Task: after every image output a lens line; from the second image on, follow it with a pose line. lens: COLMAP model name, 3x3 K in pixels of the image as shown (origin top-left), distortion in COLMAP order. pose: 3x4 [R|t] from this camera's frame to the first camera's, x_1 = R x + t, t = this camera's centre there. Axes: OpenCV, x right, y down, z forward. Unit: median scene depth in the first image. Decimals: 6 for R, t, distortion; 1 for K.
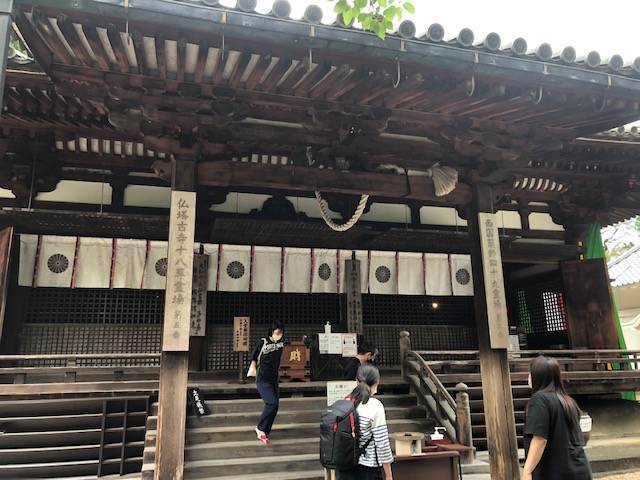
lens RADIAL K [[523.7, 0, 320.0], [0, 523.7, 240.0], [0, 0, 1]] dist [0.007324, -0.007064]
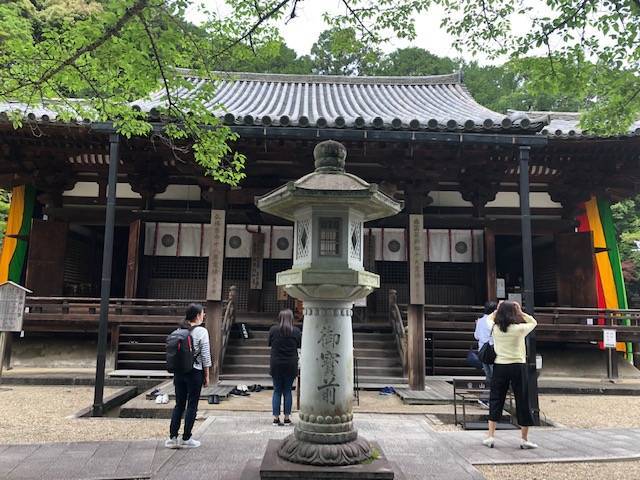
lens RADIAL K [[523.3, 0, 320.0], [0, 523.3, 240.0], [0, 0, 1]] dist [0.035740, -0.000582]
pose [[0.969051, 0.002602, -0.246845, 0.309760], [0.022062, 0.995030, 0.097098, -0.095685], [0.245871, -0.099539, 0.964178, -0.374477]]
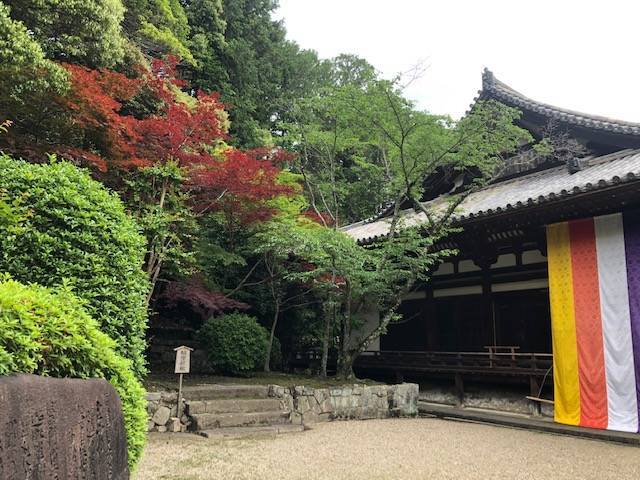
lens RADIAL K [[523.7, 0, 320.0], [0, 523.7, 240.0], [0, 0, 1]] dist [0.007324, -0.007064]
pose [[0.311615, -0.172703, -0.934382, 2.133417], [0.177305, 0.976642, -0.121383, -0.005368], [0.933520, -0.127846, 0.334957, 0.110099]]
